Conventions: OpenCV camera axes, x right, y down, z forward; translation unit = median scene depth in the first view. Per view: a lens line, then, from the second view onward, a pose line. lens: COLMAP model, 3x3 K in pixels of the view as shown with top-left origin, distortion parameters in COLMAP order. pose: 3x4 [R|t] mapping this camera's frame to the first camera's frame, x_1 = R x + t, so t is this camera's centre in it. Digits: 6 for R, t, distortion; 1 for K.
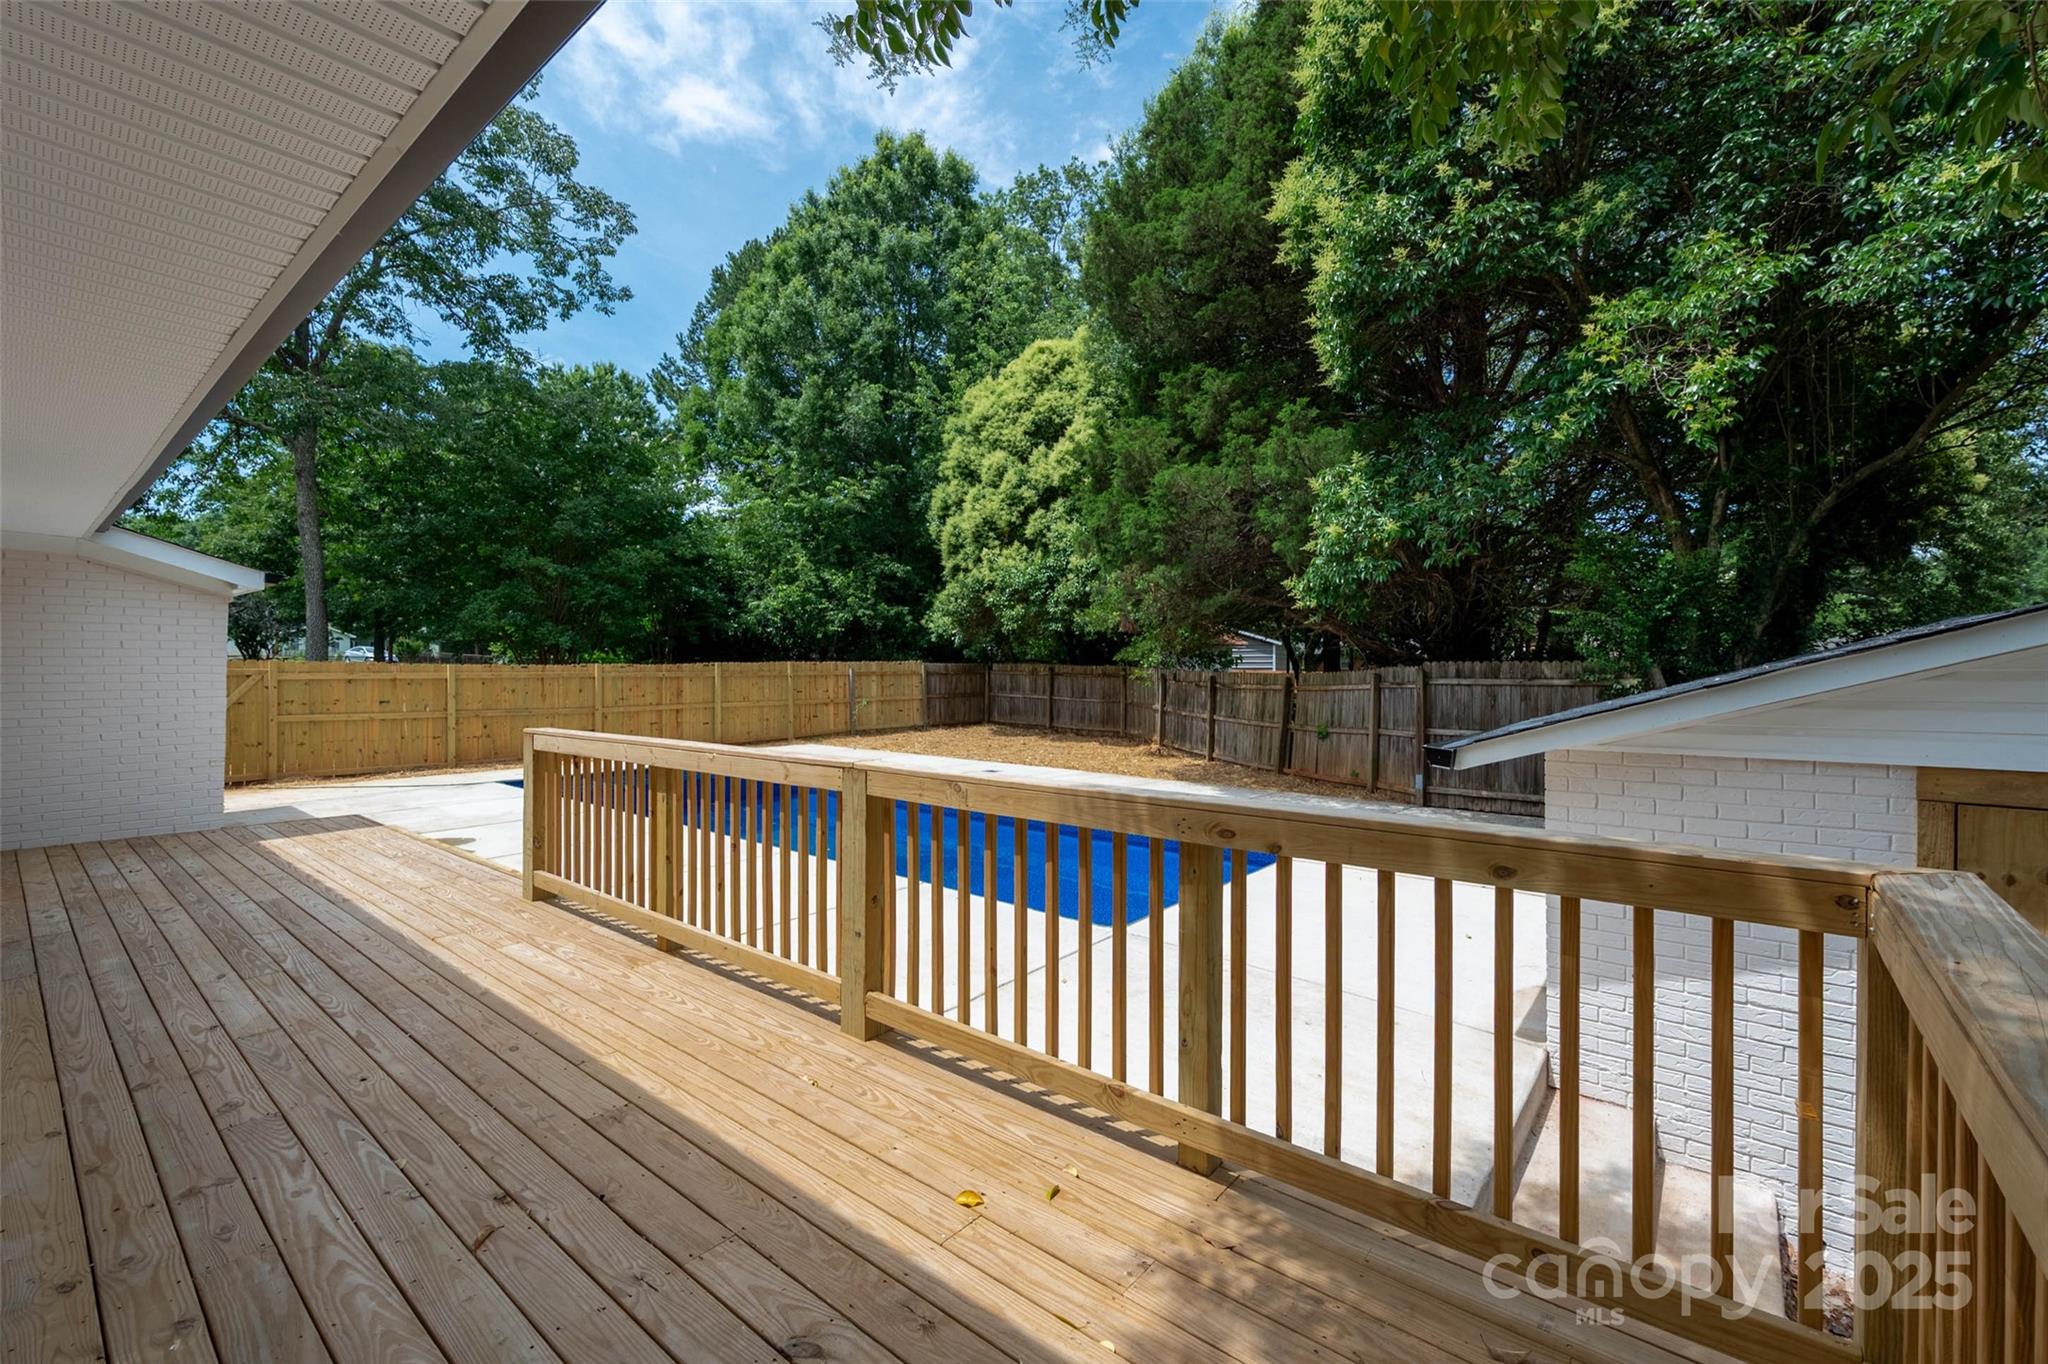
lens RADIAL K [[857.6, 0, 1027.1], [0, 857.6, 725.4], [0, 0, 1]] dist [-0.013591, -0.000102]
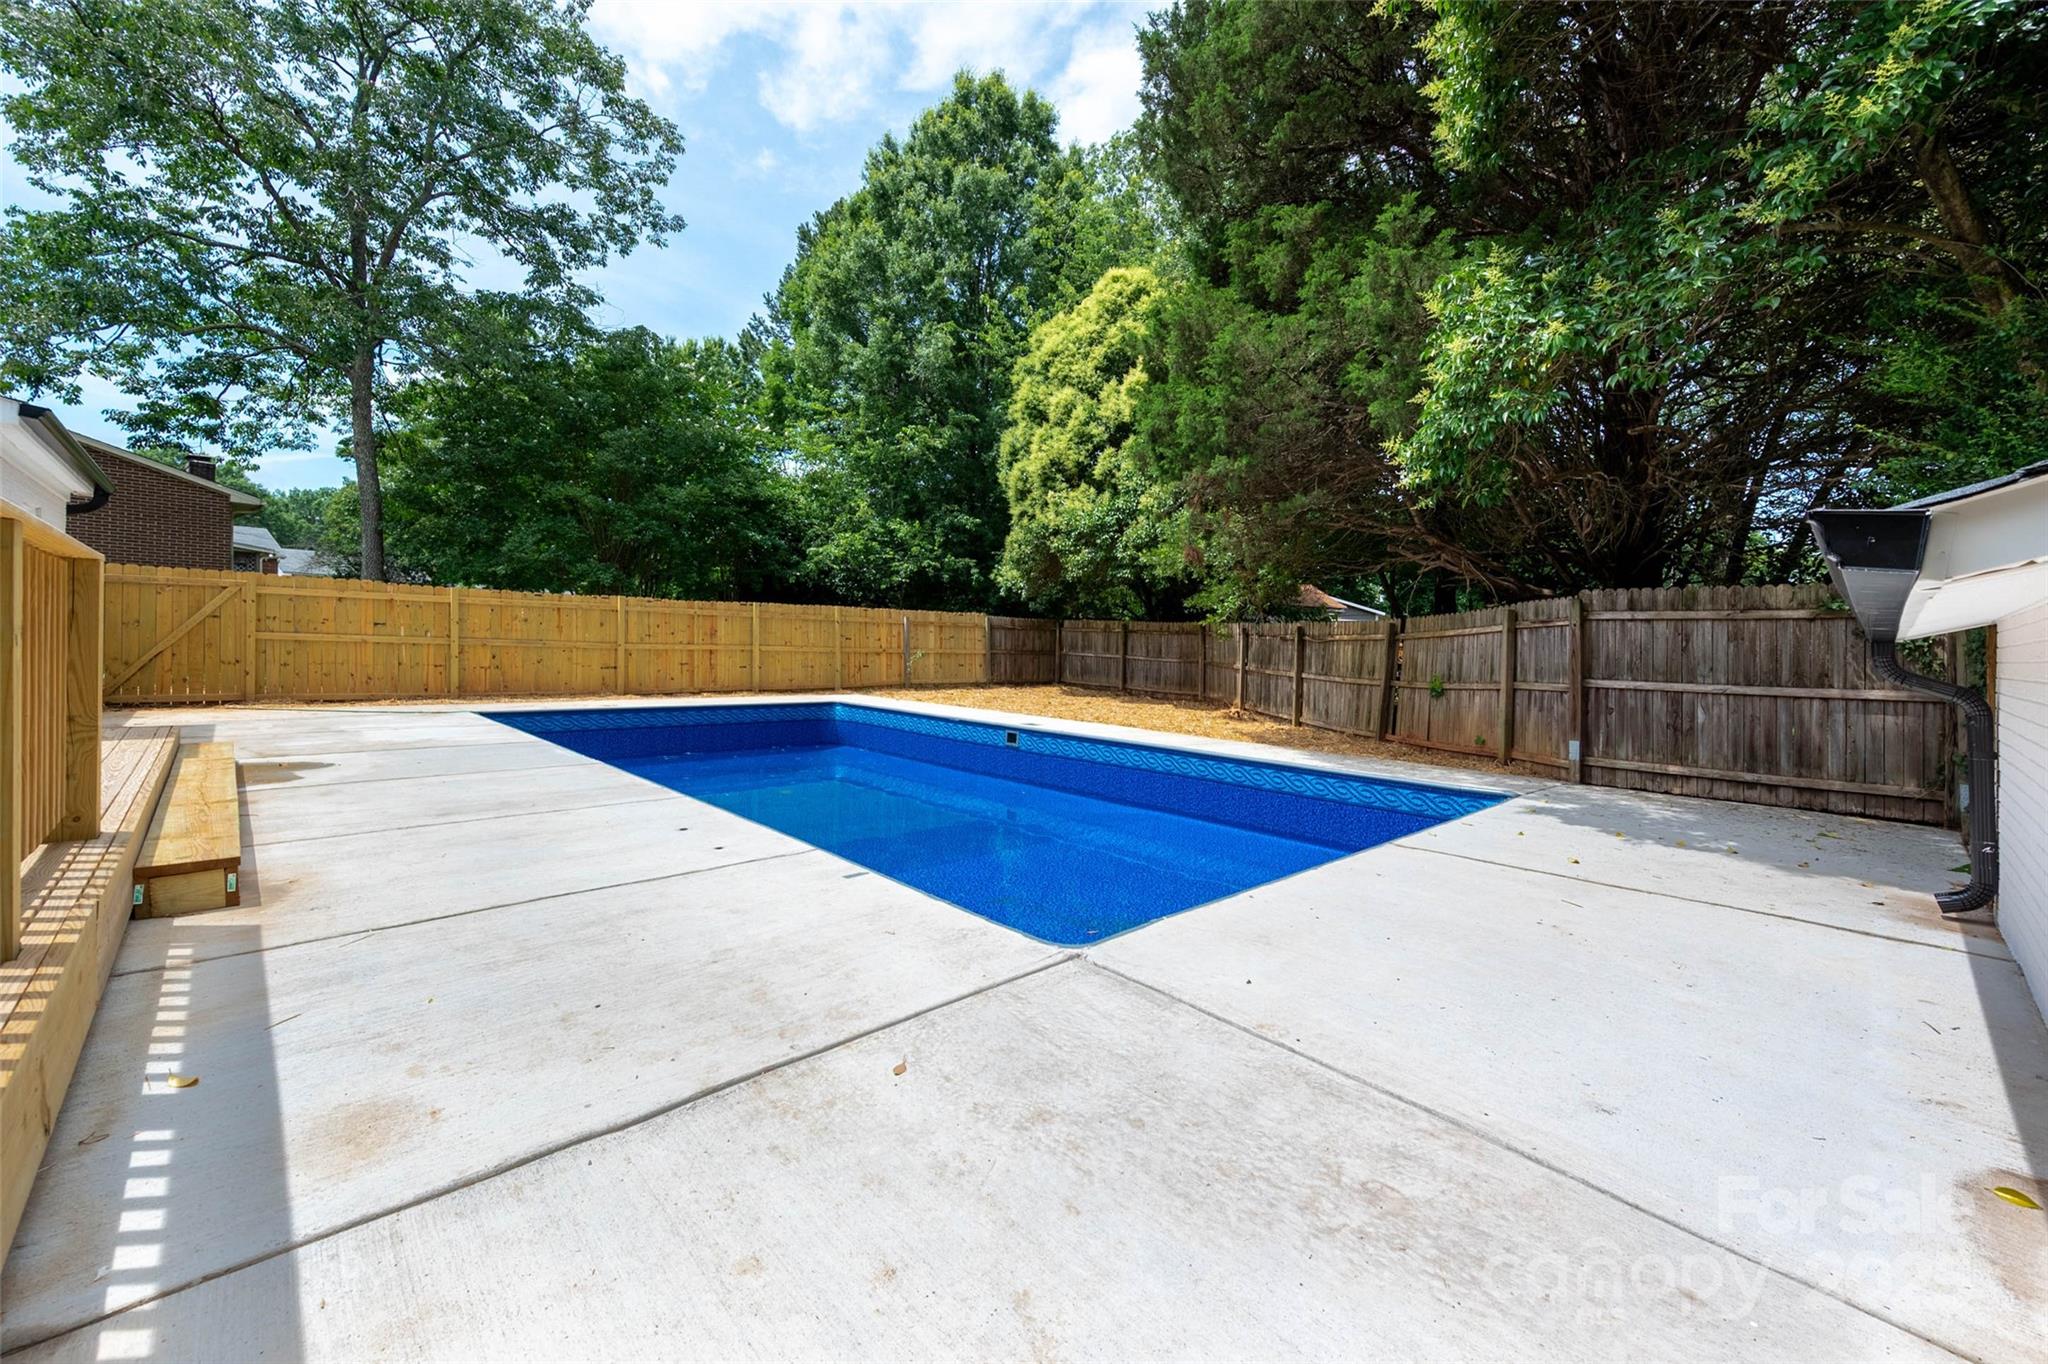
lens RADIAL K [[818.5, 0, 1020.9], [0, 818.5, 649.1], [0, 0, 1]] dist [0.008338, -0.000381]
pose [[0.990826, 0.021474, -0.133429, 0.041153], [-0.030304, 0.997457, -0.064507, 0.023158], [0.131705, 0.067959, 0.988957, 0.126415]]
